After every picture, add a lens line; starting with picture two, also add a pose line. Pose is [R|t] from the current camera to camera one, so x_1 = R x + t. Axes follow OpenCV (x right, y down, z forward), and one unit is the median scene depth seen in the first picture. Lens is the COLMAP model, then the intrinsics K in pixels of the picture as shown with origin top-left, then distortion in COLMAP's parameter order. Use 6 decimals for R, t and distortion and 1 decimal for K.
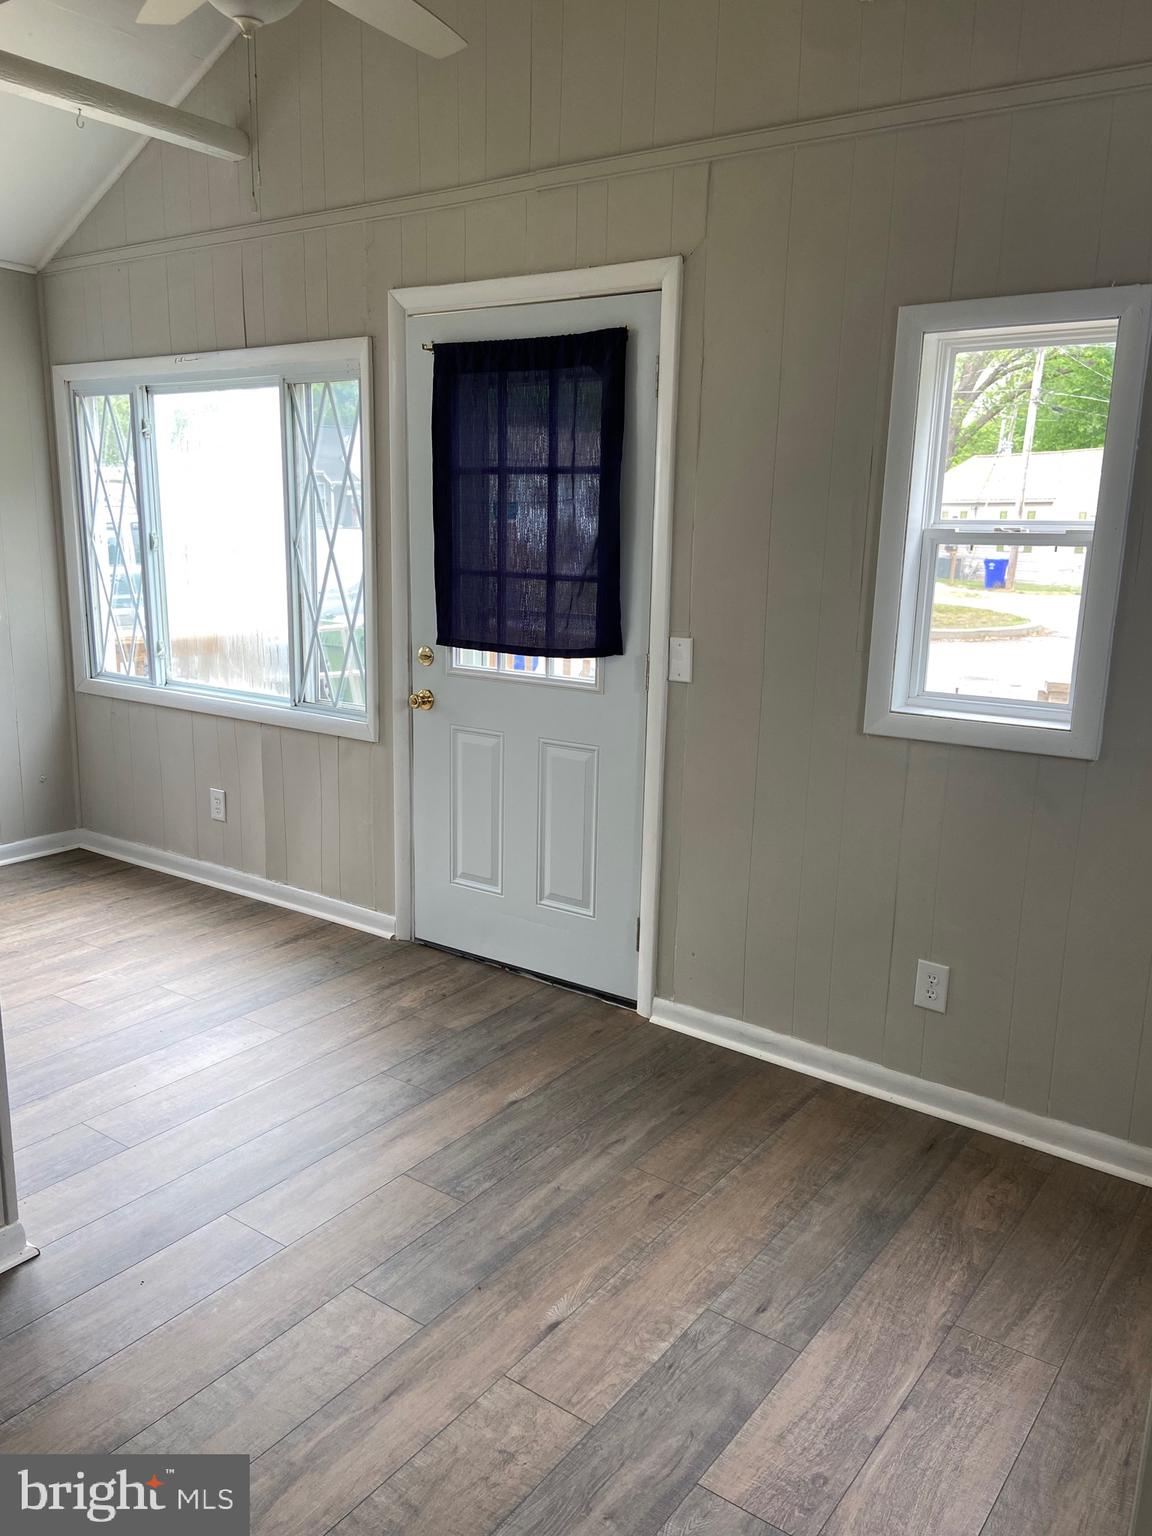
lens RADIAL K [[1172.7, 0, 583.0], [0, 1172.7, 783.9], [0, 0, 1]] dist [0.124345, -0.163906]
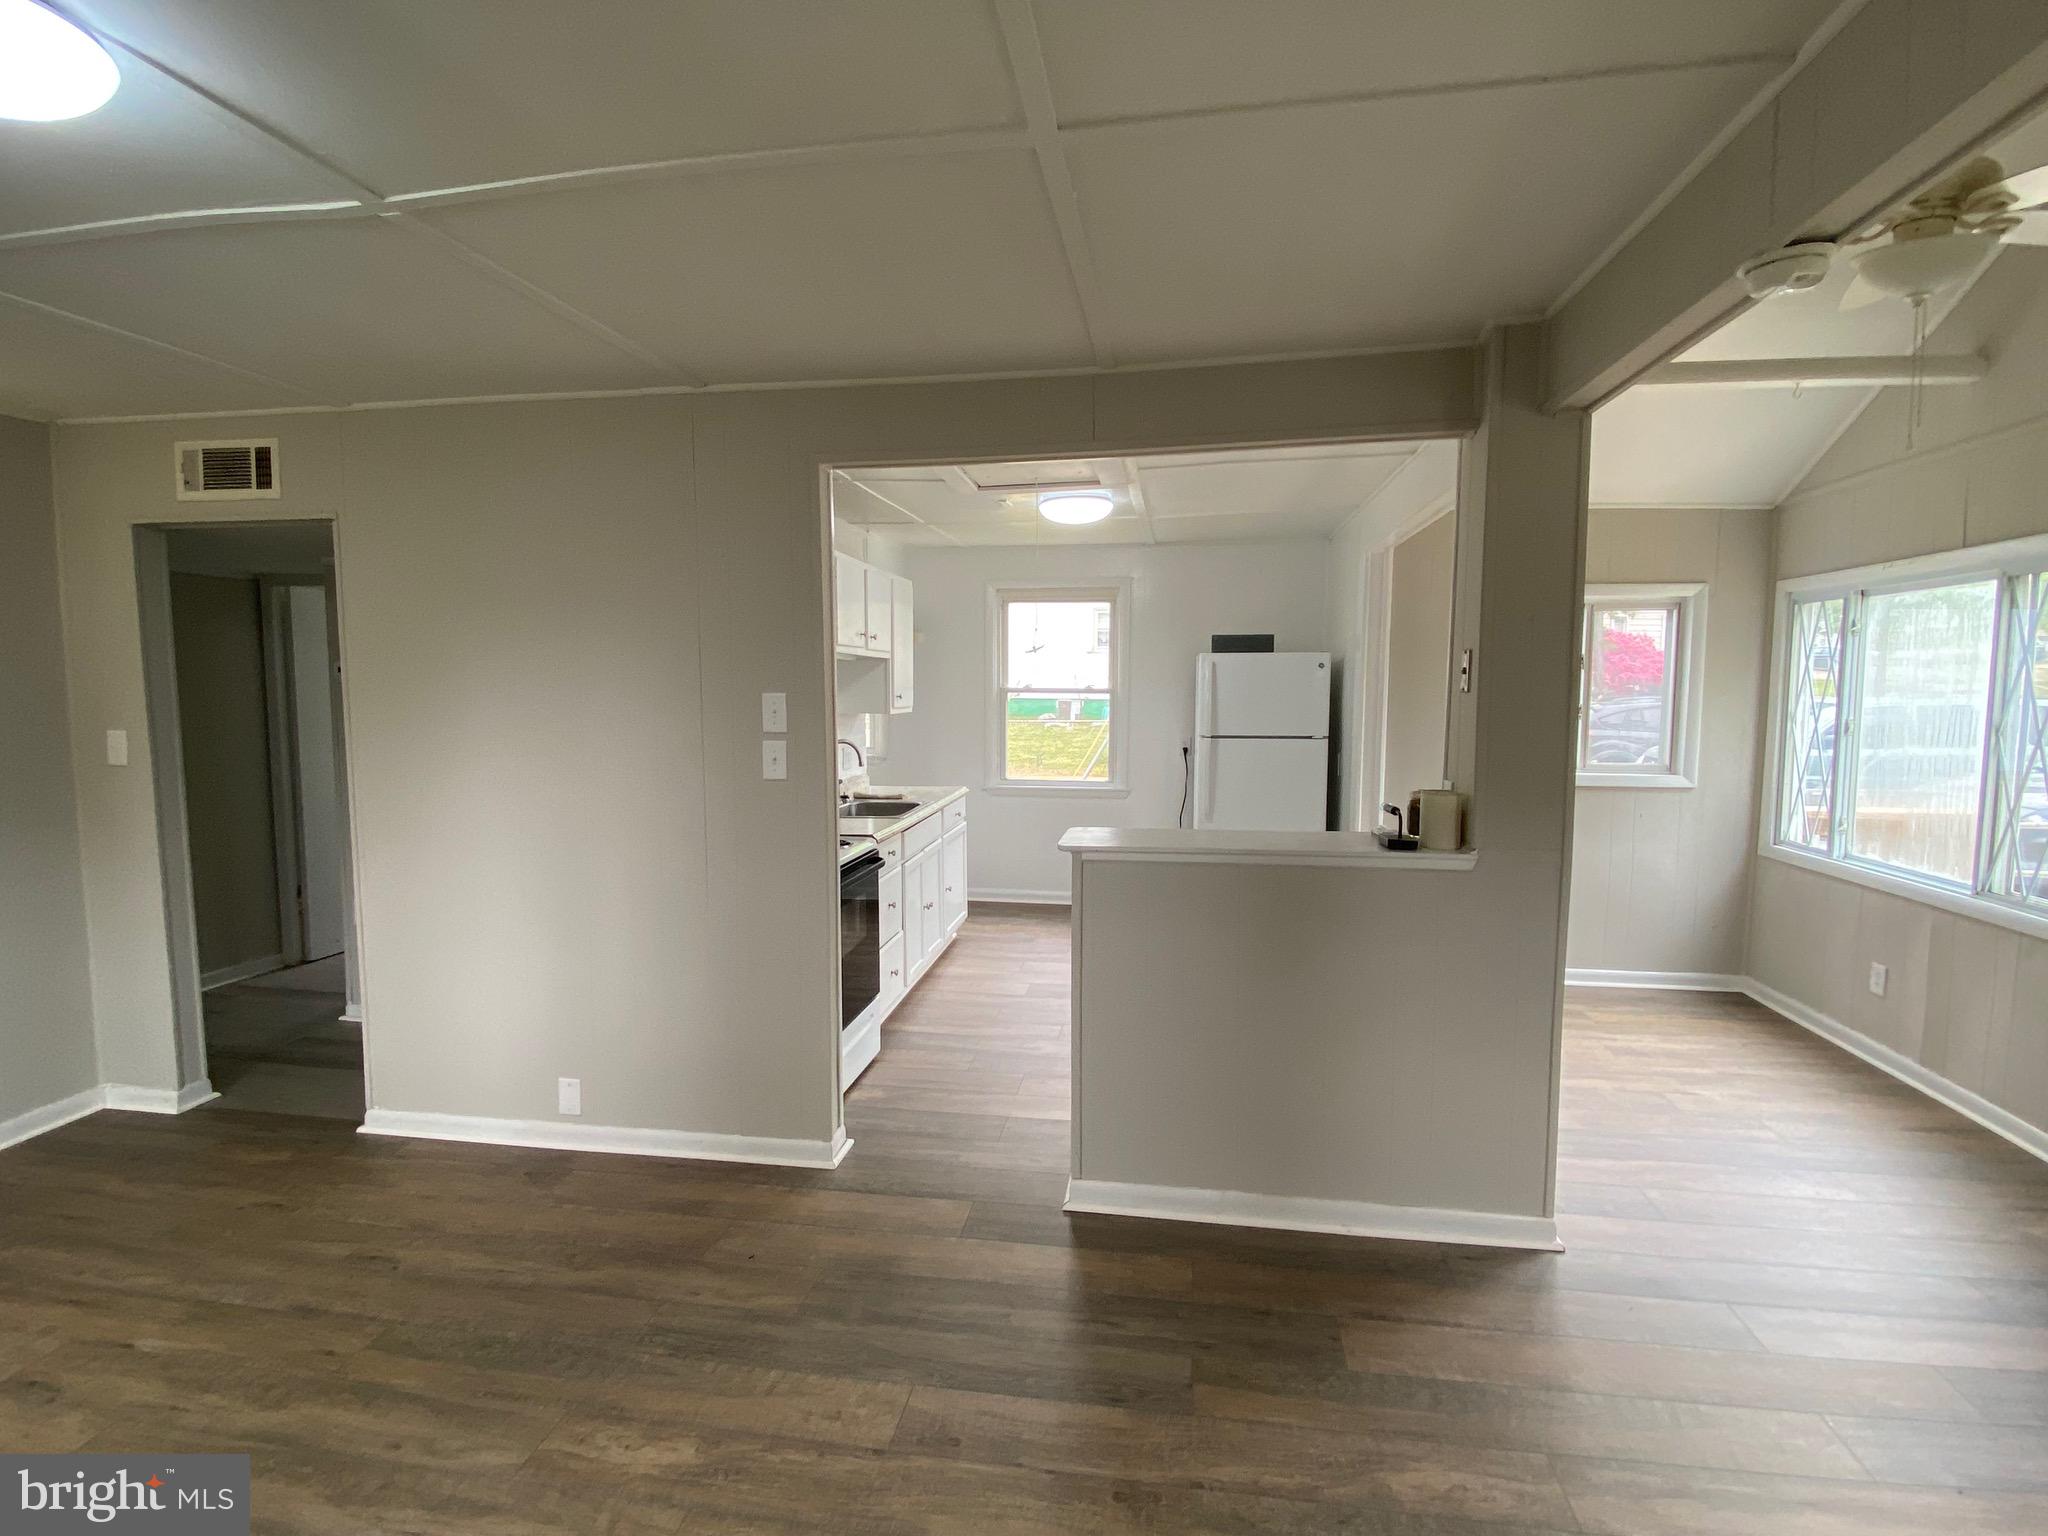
lens RADIAL K [[994.9, 0, 1018.0], [0, 994.9, 765.0], [0, 0, 1]] dist [0.014369, -0.020129]
pose [[0.443307, 0.051145, -0.894910, 0.144337], [-0.187619, 0.981551, -0.036843, 0.008037], [0.876515, 0.184235, 0.444724, -0.077013]]
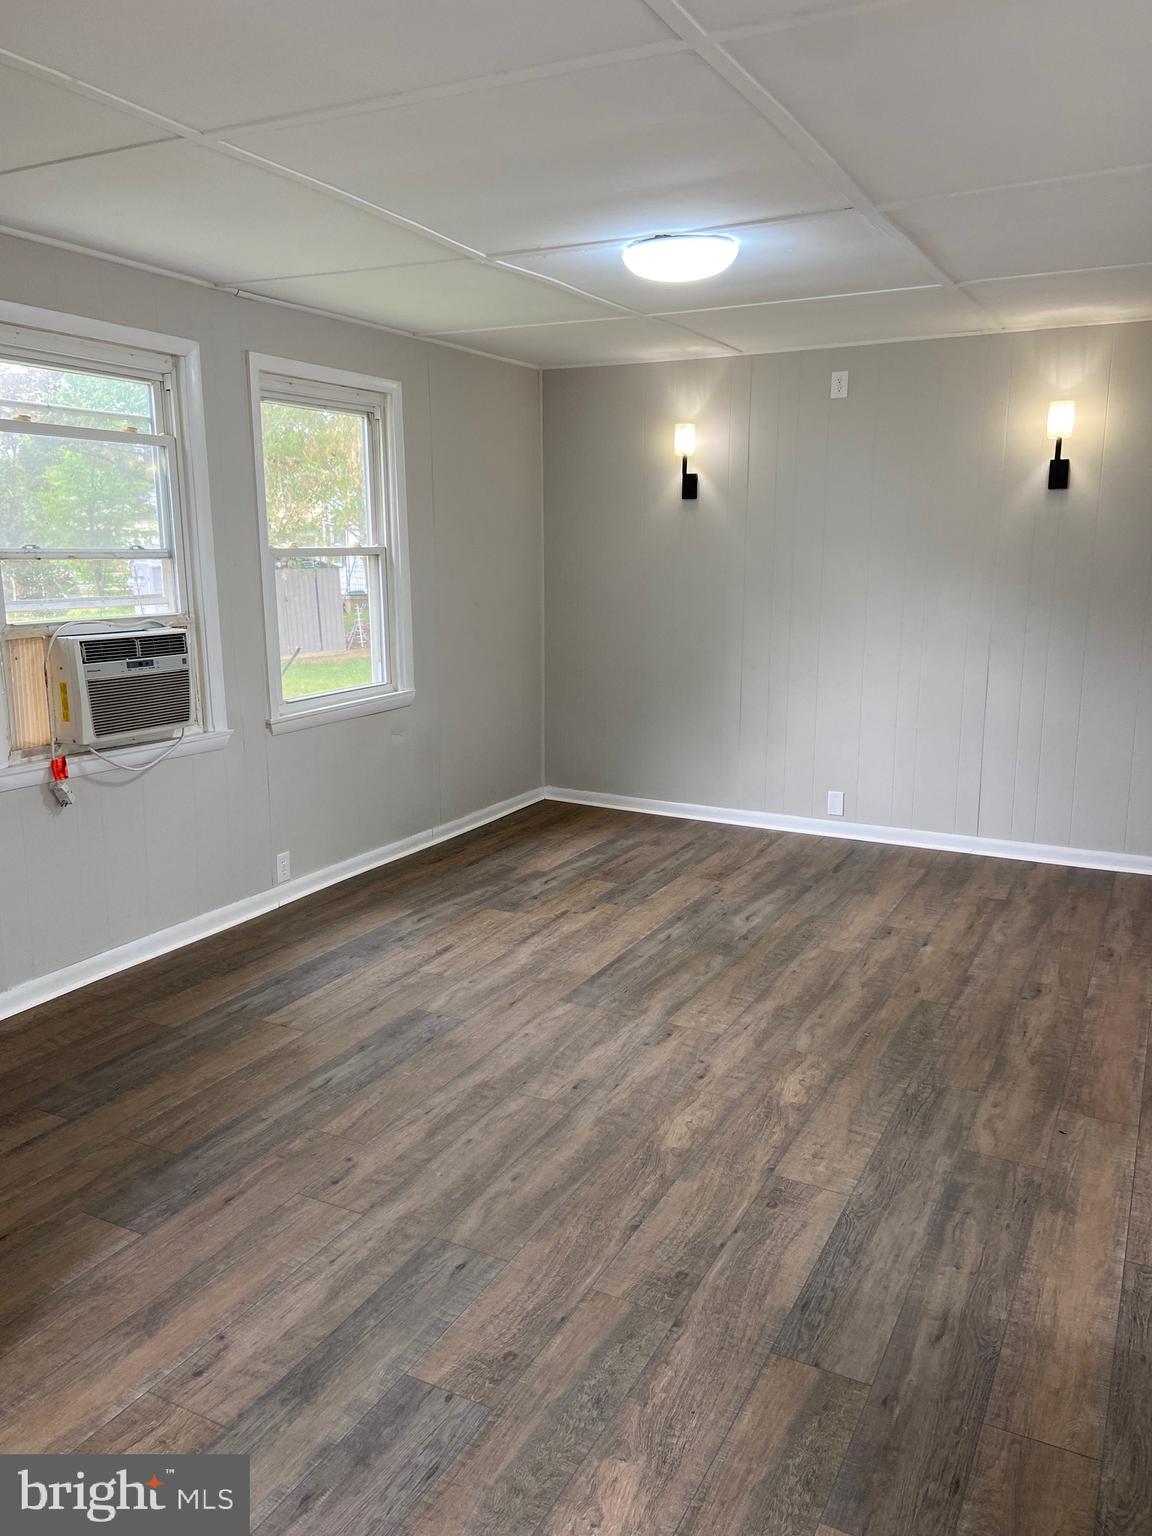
lens RADIAL K [[1172.7, 0, 583.0], [0, 1172.7, 783.9], [0, 0, 1]] dist [0.124345, -0.163906]
pose [[-0.989181, 0.009154, -0.146416, -0.089460], [-0.053098, 0.908044, 0.415496, -0.166521], [0.136756, 0.418775, -0.897733, 0.663082]]
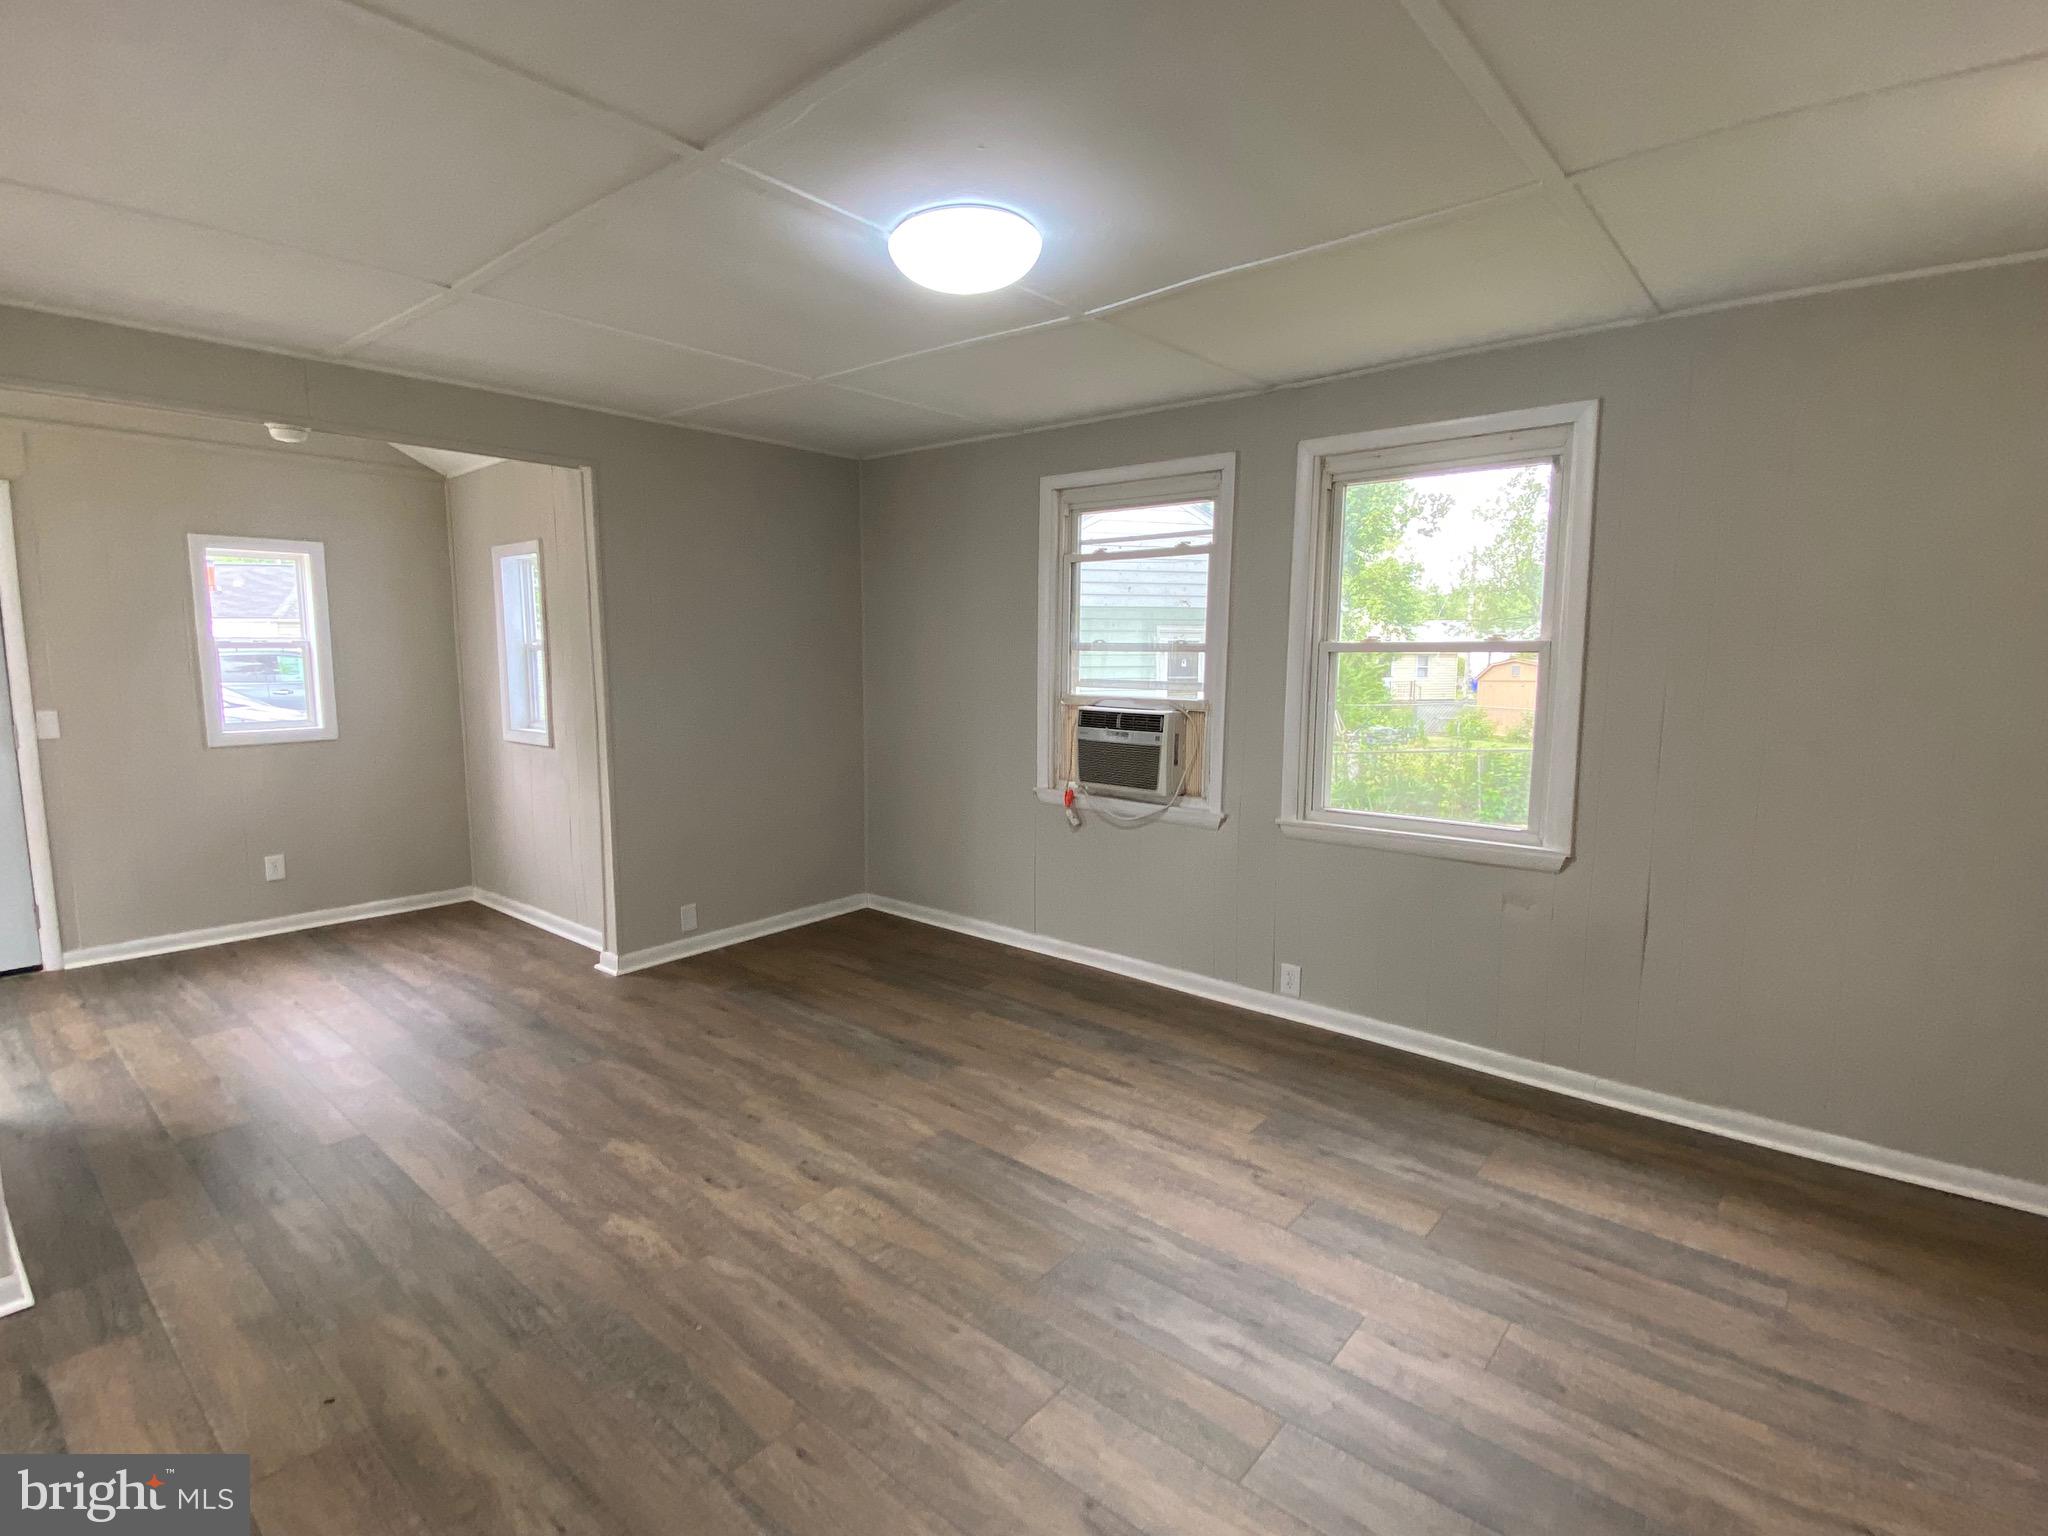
lens RADIAL K [[994.9, 0, 1018.0], [0, 994.9, 765.0], [0, 0, 1]] dist [0.014369, -0.020129]
pose [[0.086988, -0.145156, 0.985577, -0.888060], [0.218072, 0.968108, 0.123336, 0.051745], [-0.972048, 0.204198, 0.115868, -0.314491]]
